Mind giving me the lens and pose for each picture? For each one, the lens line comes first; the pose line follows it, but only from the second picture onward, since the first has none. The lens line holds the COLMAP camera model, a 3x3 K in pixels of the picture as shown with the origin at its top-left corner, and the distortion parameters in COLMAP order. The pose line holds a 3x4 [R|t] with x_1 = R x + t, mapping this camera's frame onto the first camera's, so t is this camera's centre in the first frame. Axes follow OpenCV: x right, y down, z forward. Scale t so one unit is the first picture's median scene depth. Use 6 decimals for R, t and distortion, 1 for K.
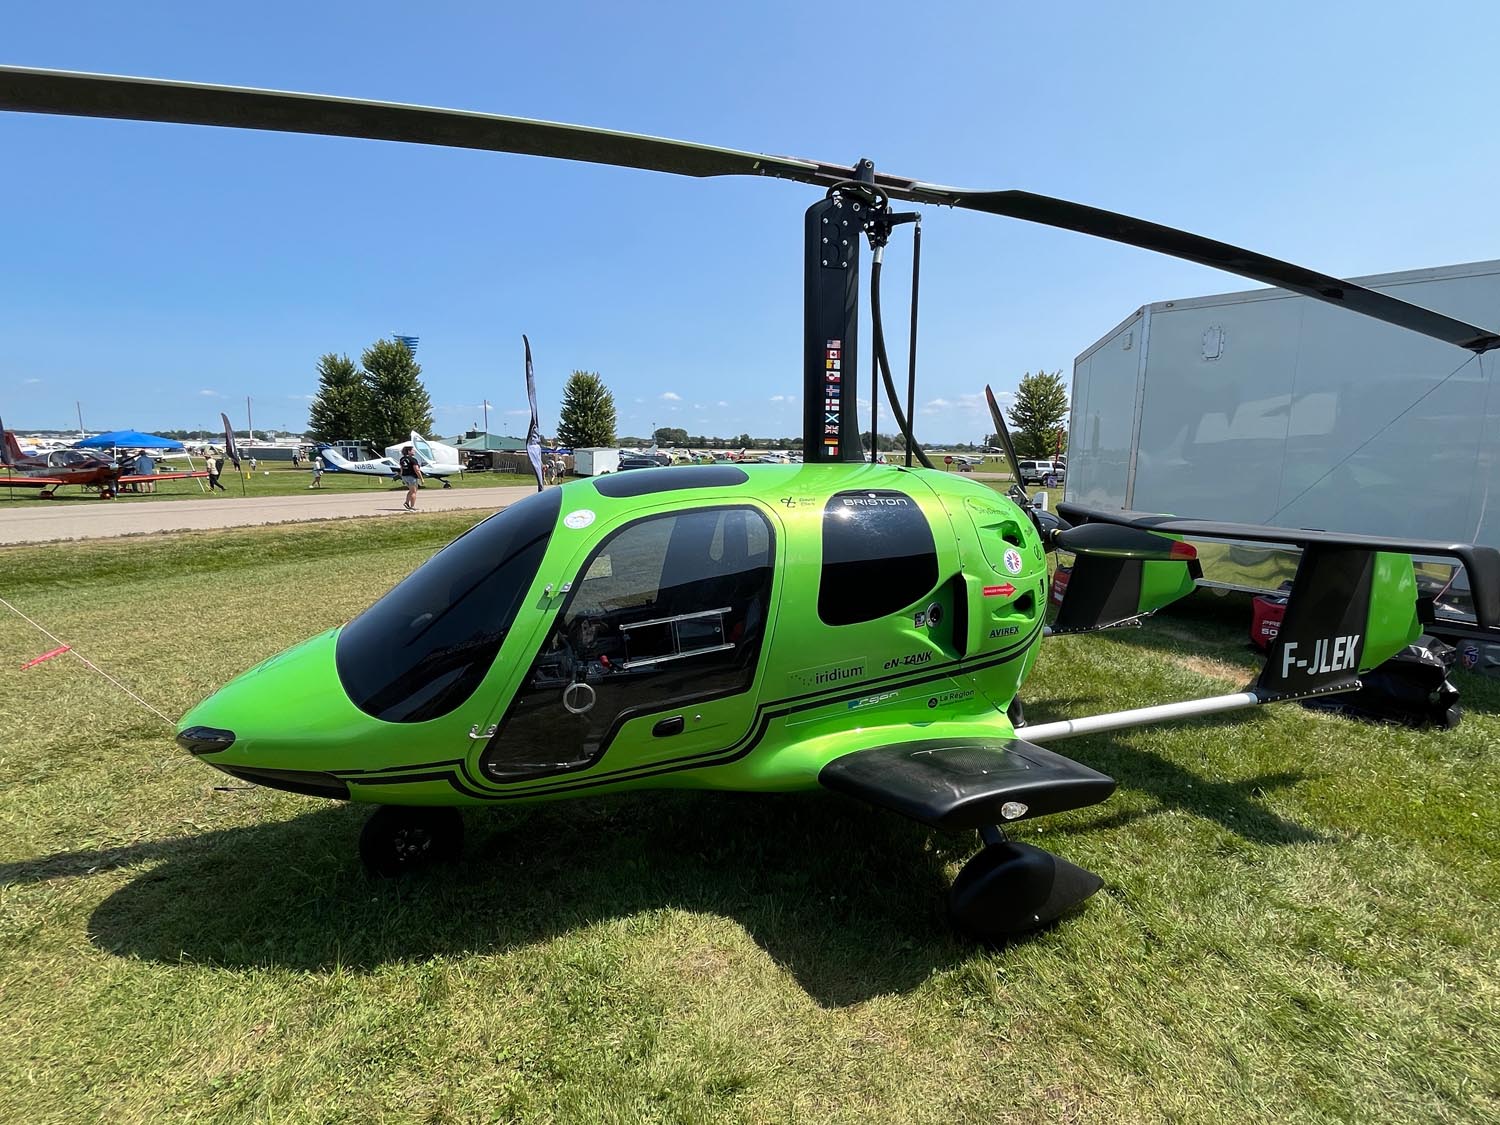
lens RADIAL K [[679.1, 0, 750.0], [0, 679.1, 562.5], [0, 0, 1]] dist [-0.003517, -0.000635]
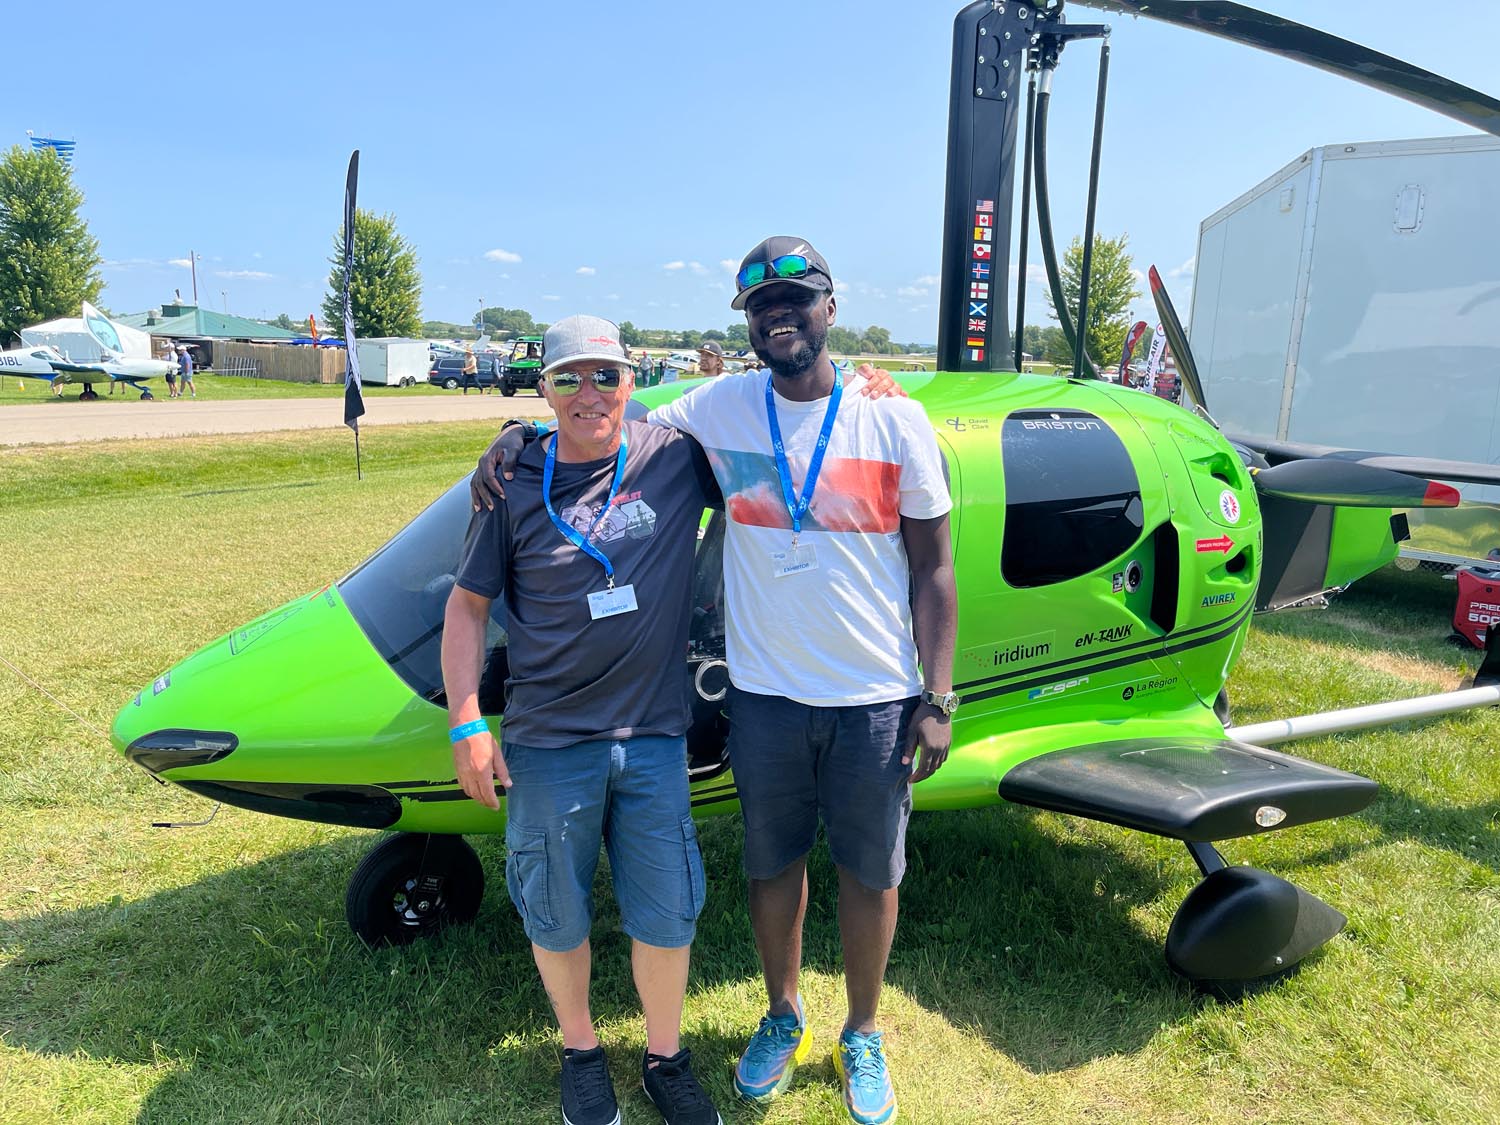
lens RADIAL K [[1069.9, 0, 750.0], [0, 1069.9, 562.5], [0, 0, 1]] dist [0.065575, -0.085269]
pose [[0.995085, 0.001353, 0.099012, -0.252406], [-0.004513, 0.999487, 0.031695, 0.023931], [-0.098918, -0.031986, 0.994581, -0.137124]]
